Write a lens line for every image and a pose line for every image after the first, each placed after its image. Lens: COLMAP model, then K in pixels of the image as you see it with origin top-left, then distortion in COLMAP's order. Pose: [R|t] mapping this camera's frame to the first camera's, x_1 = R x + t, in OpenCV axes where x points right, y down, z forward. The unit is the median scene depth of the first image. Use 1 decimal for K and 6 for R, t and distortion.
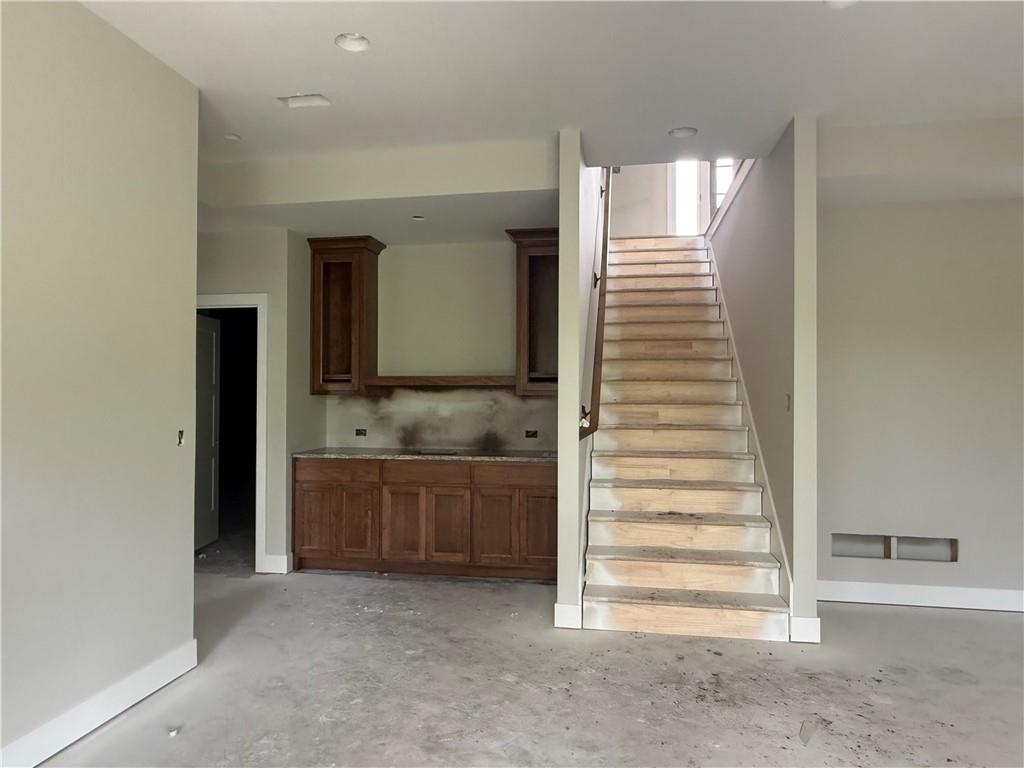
lens RADIAL K [[676.8, 0, 510.5], [0, 676.8, 384.6], [0, 0, 1]] dist [-0.007219, 0.002914]
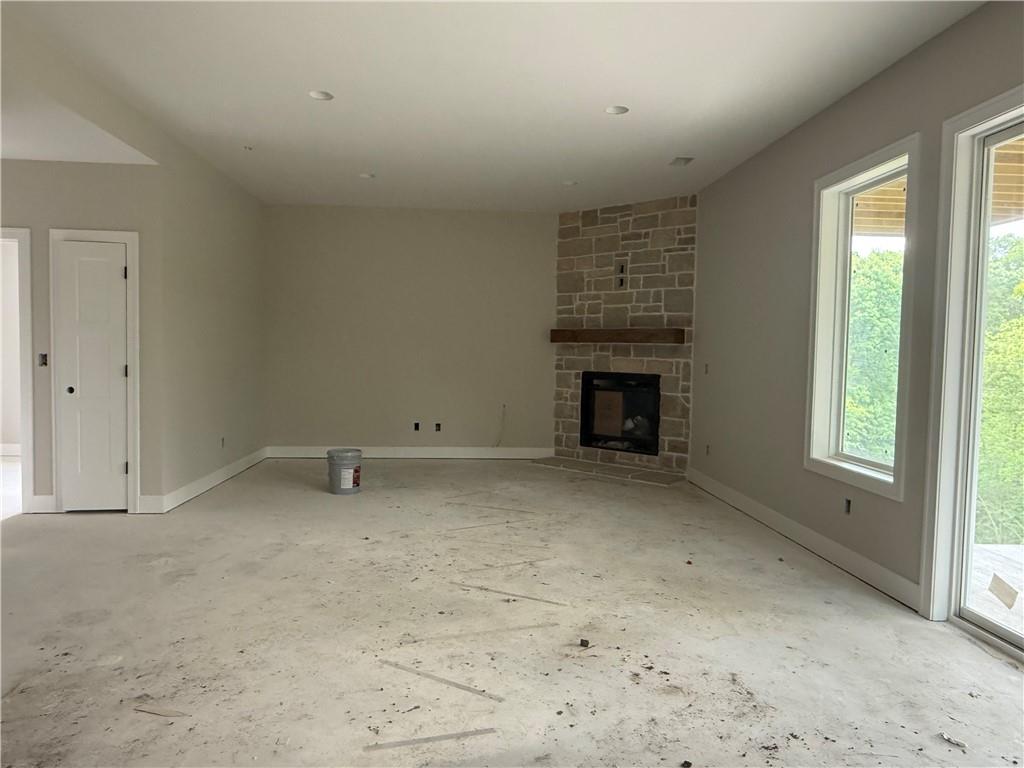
lens RADIAL K [[676.8, 0, 510.5], [0, 676.8, 384.6], [0, 0, 1]] dist [-0.007219, 0.002914]
pose [[-0.238505, -0.059188, 0.969336, -0.437862], [-0.028783, 0.998133, 0.053864, 0.032245], [-0.970715, -0.015053, -0.239764, 0.702913]]
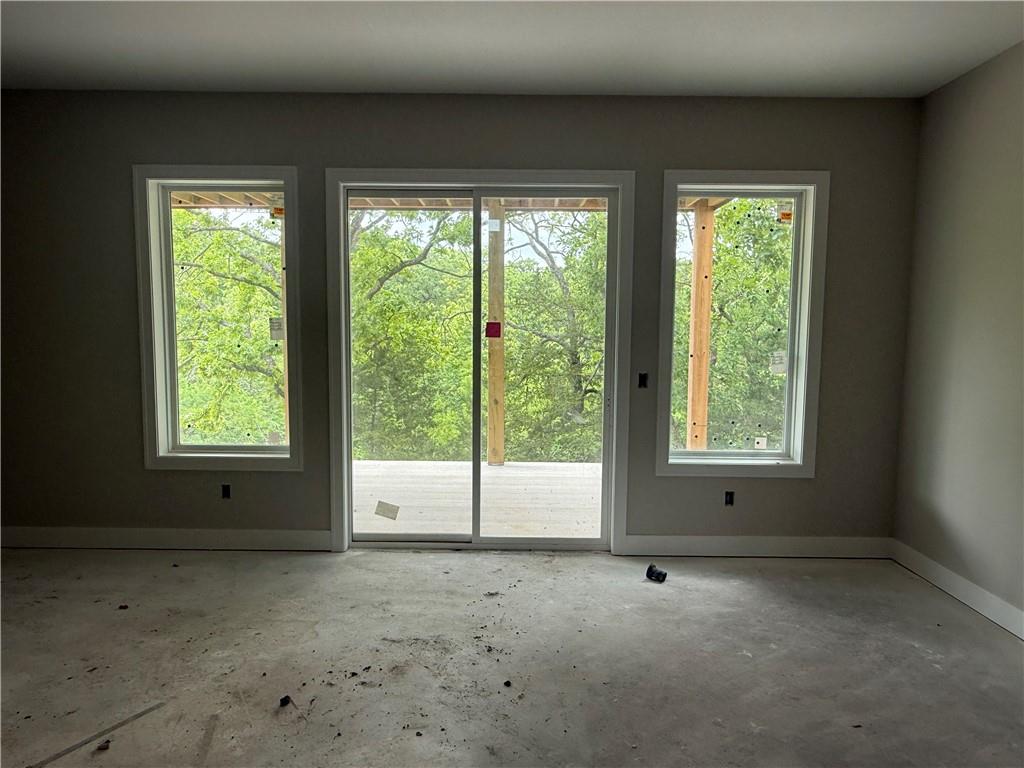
lens RADIAL K [[676.8, 0, 510.5], [0, 676.8, 384.6], [0, 0, 1]] dist [-0.007219, 0.002914]
pose [[-0.986989, 0.000131, -0.160785, 0.326866], [-0.012412, 0.996954, 0.077002, -0.020672], [0.160305, 0.077996, -0.983981, 1.234401]]
